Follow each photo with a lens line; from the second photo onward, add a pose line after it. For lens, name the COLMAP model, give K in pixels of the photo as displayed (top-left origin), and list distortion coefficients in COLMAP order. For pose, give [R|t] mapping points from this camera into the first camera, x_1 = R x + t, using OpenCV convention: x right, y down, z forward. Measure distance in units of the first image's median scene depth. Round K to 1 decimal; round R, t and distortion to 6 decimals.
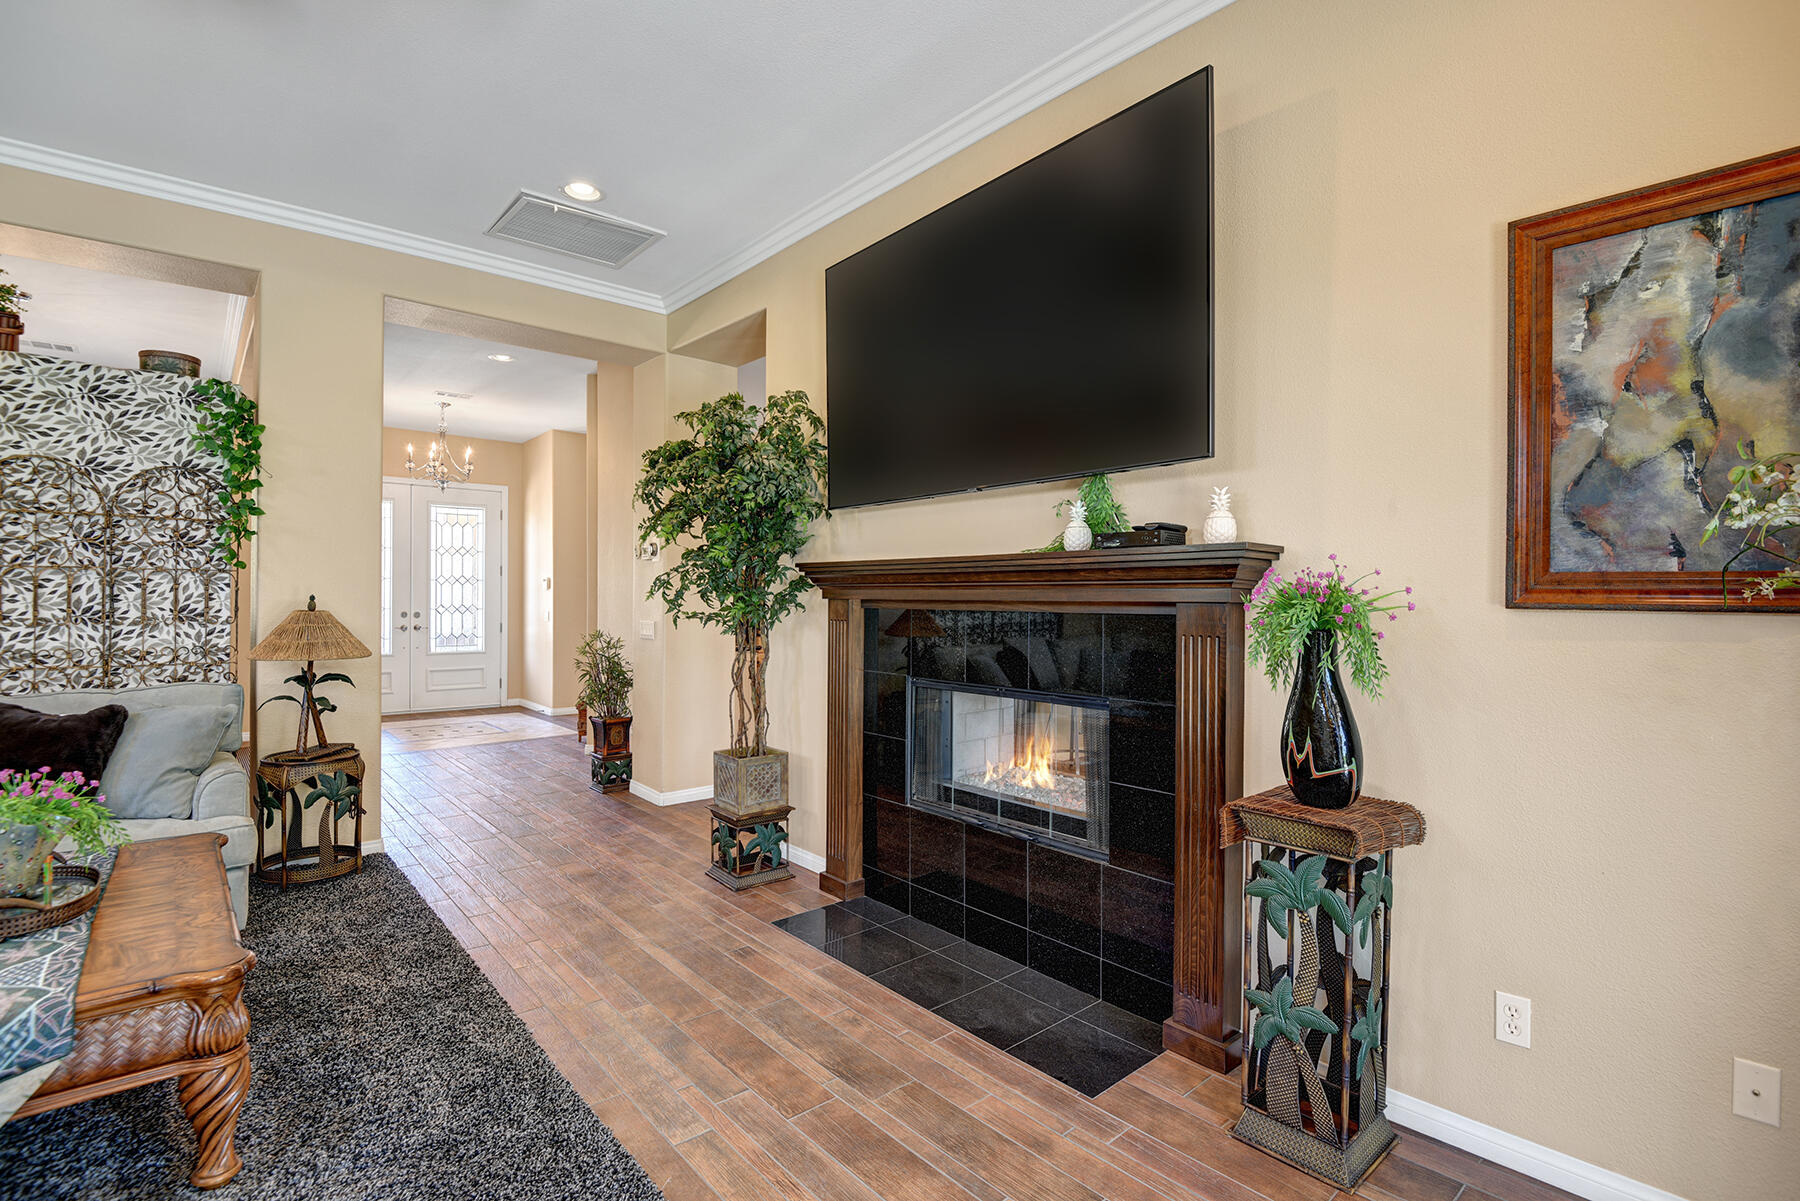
lens RADIAL K [[824.3, 0, 903.7], [0, 824.3, 599.3], [0, 0, 1]] dist [-0.002004, -0.000721]
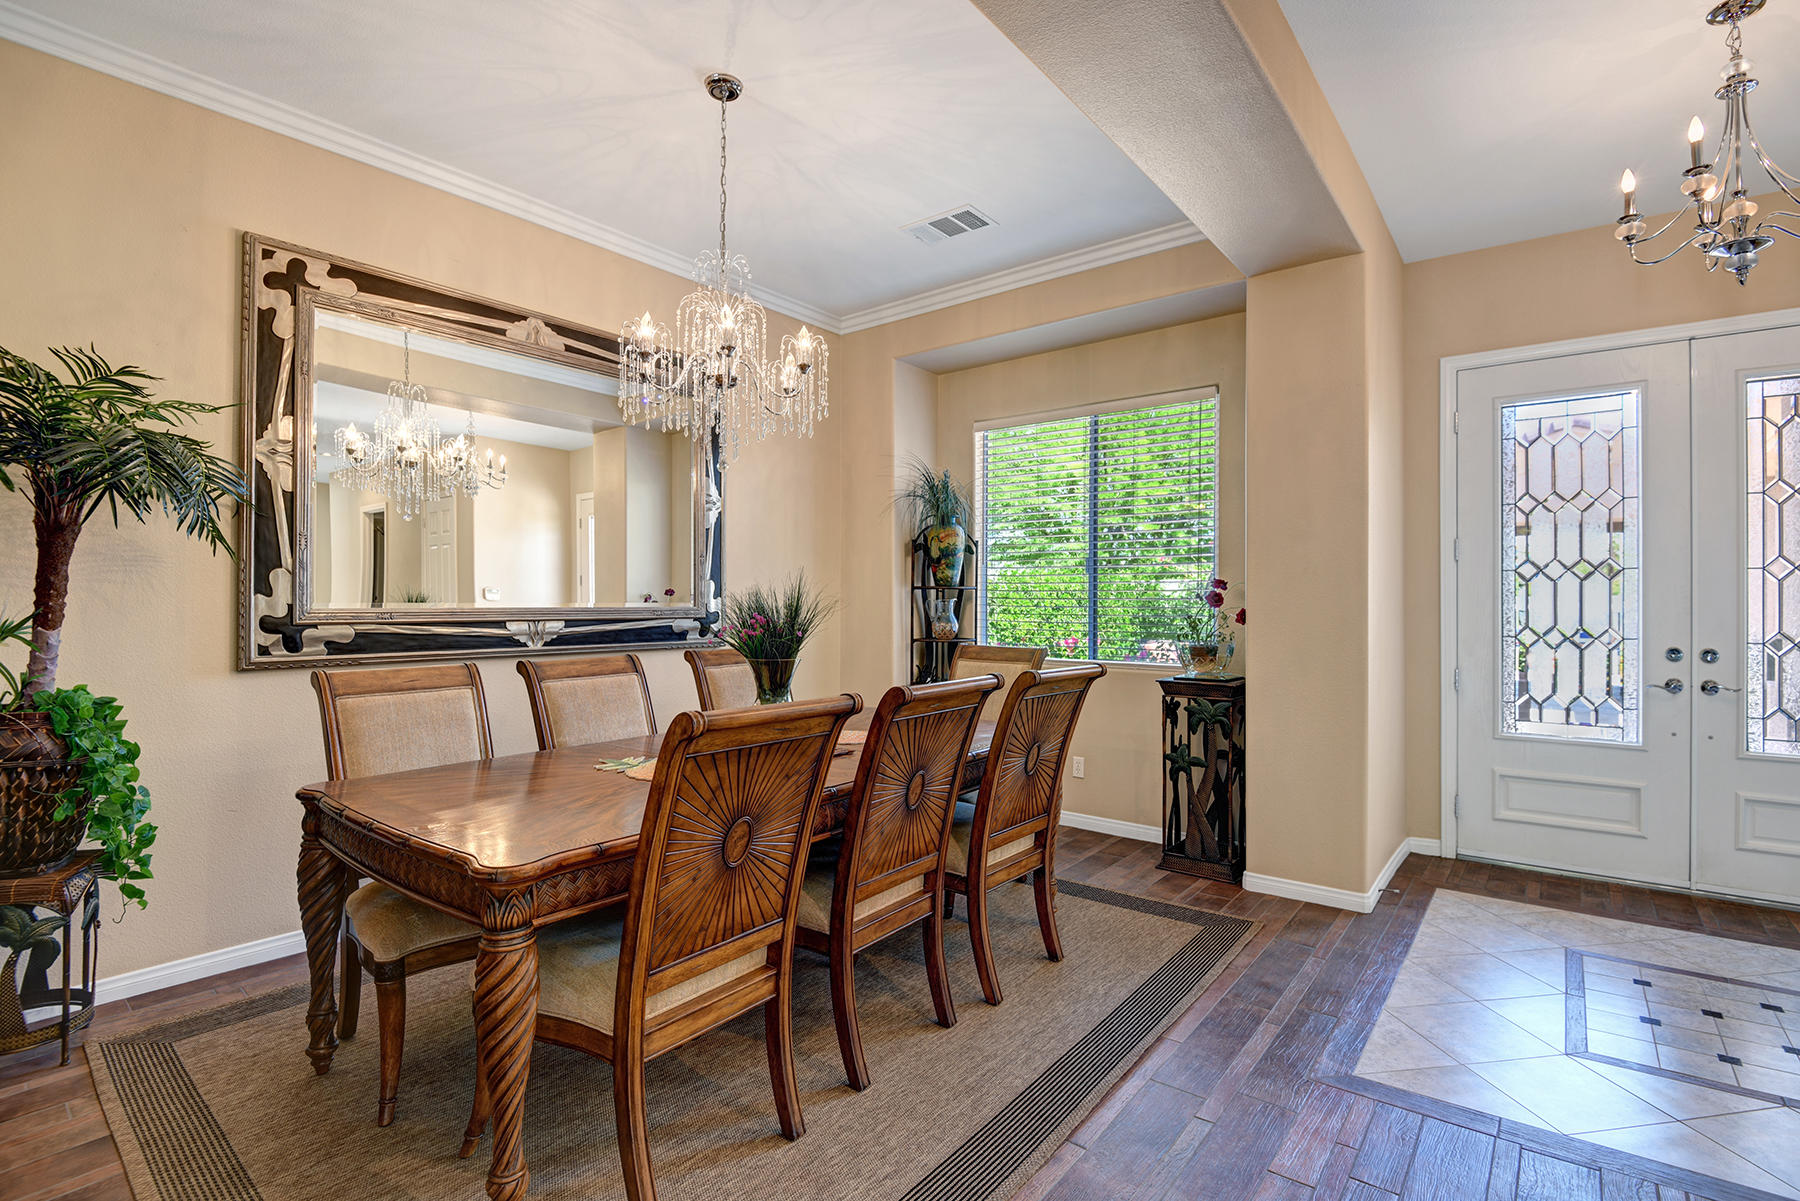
lens RADIAL K [[824.3, 0, 910.6], [0, 824.3, 605.2], [0, 0, 1]] dist [-0.002004, -0.000721]
pose [[0.204256, -0.003039, -0.978913, -0.269787], [-0.001590, 0.999993, -0.003437, -0.004640], [0.978916, 0.002258, 0.204249, 0.525359]]
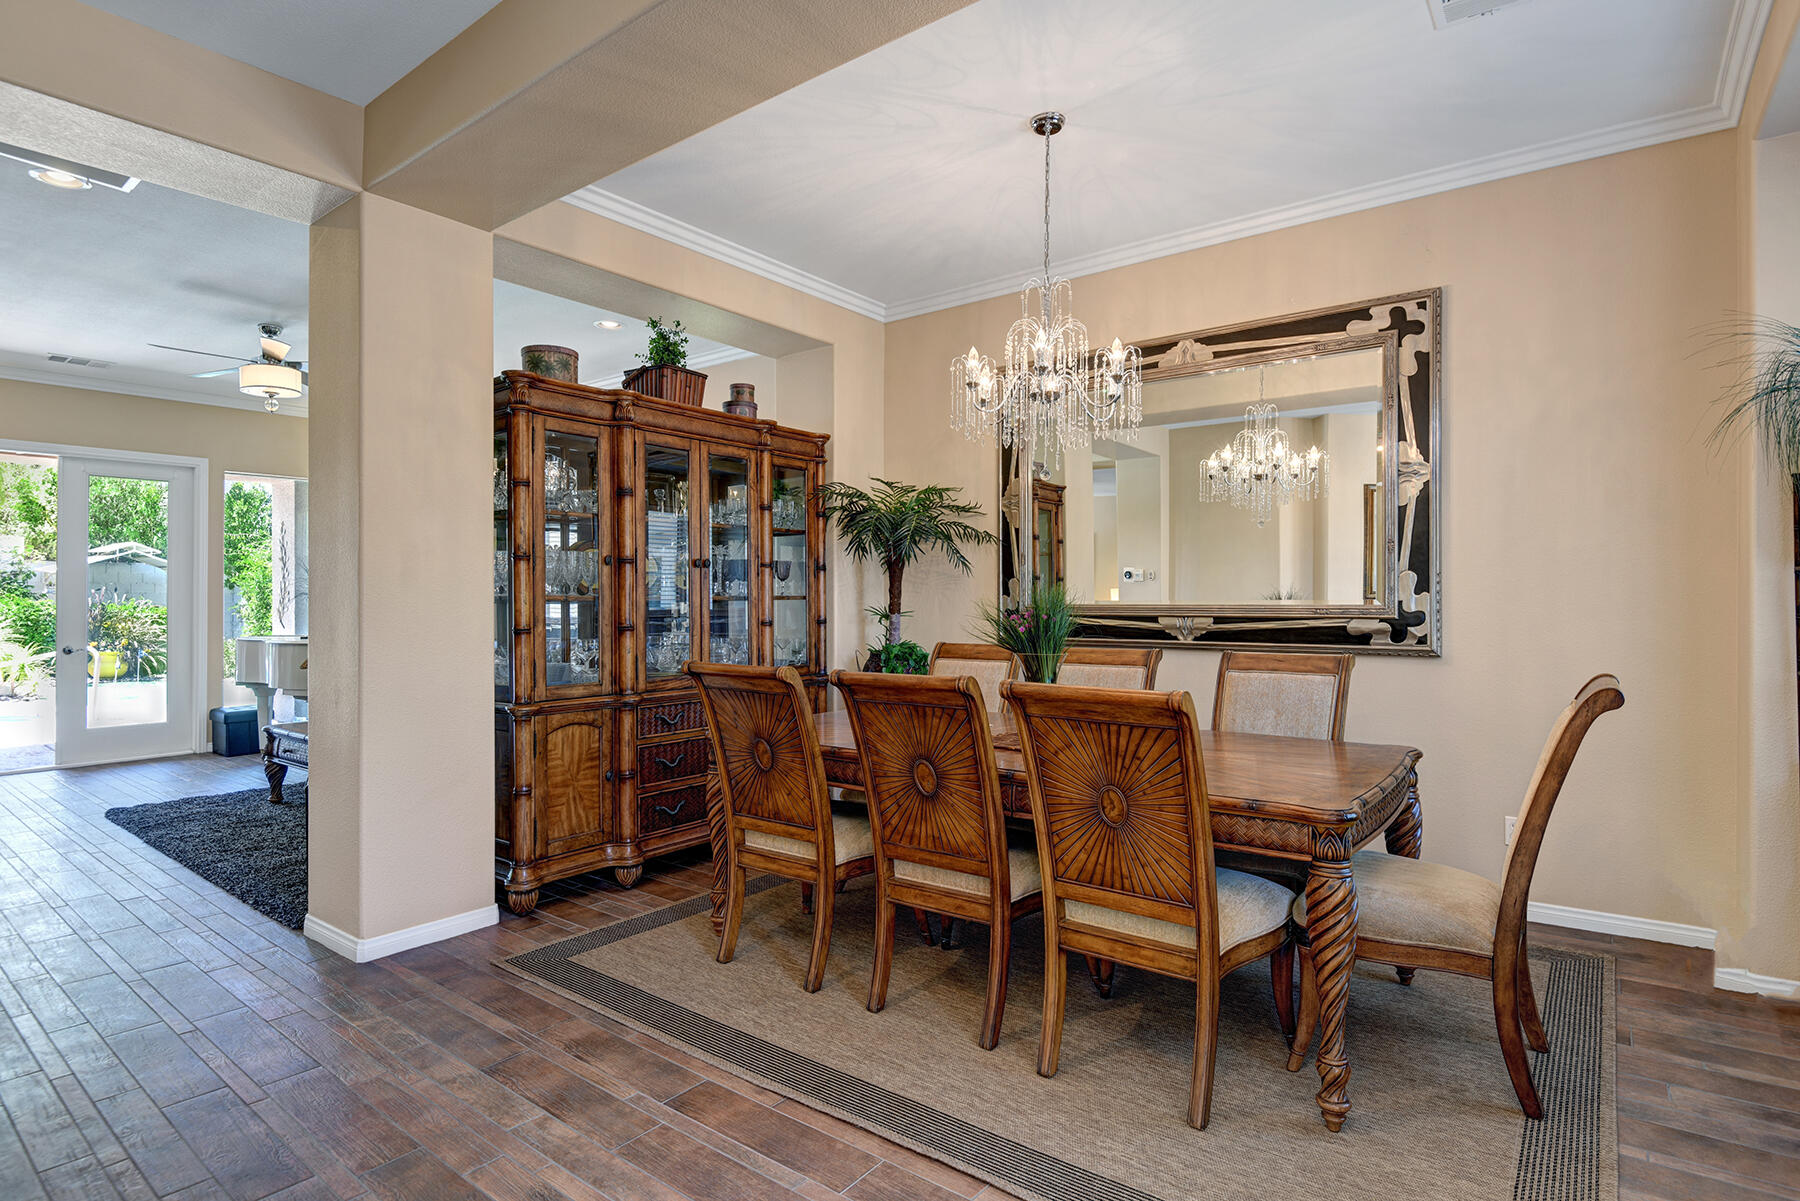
lens RADIAL K [[910.6, 0, 903.6], [0, 910.6, 598.1], [0, 0, 1]] dist [-0.011673, -0.000498]
pose [[-0.973649, -0.003954, -0.228018, -0.740663], [-0.003484, 0.999991, -0.002465, -0.009236], [0.228025, -0.001606, -0.973654, 1.440529]]
